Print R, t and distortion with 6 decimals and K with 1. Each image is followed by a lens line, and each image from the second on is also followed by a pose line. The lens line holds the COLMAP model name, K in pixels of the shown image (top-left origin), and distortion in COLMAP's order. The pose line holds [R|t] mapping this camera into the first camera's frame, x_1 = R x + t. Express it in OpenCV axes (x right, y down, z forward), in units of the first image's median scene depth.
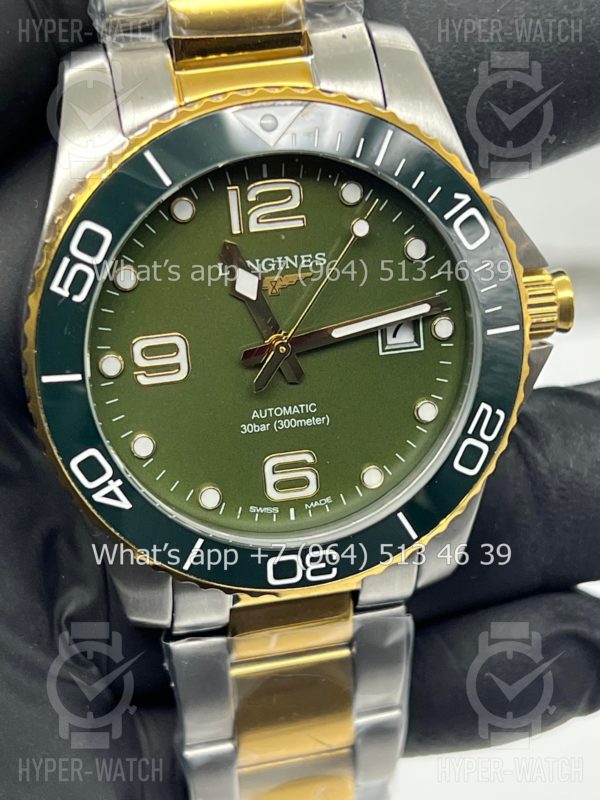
lens RADIAL K [[2000.6, 0, 300.0], [0, 2000.6, 400.0], [0, 0, 1]] dist [0.148923, 0.092642]
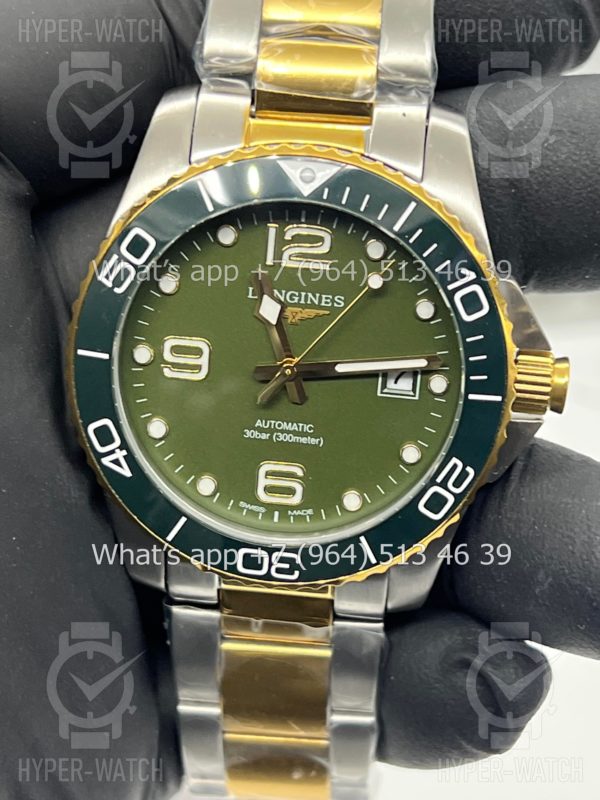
lens RADIAL K [[2000.6, 0, 300.0], [0, 2000.6, 400.0], [0, 0, 1]] dist [0.148923, 0.092642]
pose [[0.946063, 0.214504, -0.242802, 0.276021], [-0.219648, 0.975561, 0.006015, -0.017809], [0.238159, 0.047640, 0.970057, -0.104362]]
